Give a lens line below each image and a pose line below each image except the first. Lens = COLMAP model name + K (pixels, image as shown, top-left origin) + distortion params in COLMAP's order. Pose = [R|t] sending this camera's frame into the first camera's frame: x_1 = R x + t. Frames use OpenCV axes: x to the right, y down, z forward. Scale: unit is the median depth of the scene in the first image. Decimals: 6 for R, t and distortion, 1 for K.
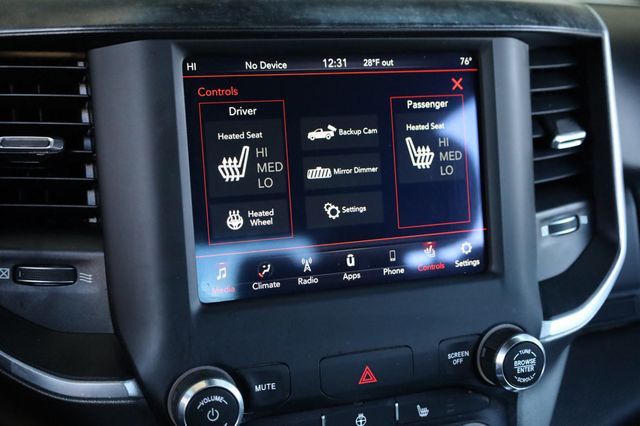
lens RADIAL K [[822.4, 0, 320.0], [0, 822.4, 213.0], [0, 0, 1]] dist [0.002619, -0.004498]
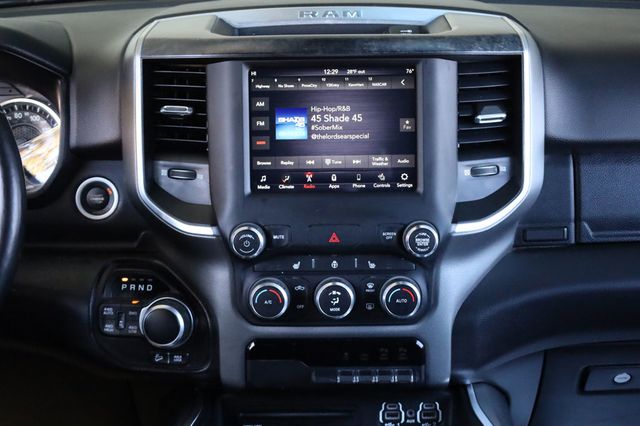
lens RADIAL K [[1082.4, 0, 320.0], [0, 1082.4, 213.0], [0, 0, 1]] dist [-0.025868, -0.066280]
pose [[0.937326, 0.065044, -0.342330, 0.849398], [-0.064470, 0.997834, 0.013069, 0.106892], [0.342439, 0.009820, 0.939489, -1.306968]]
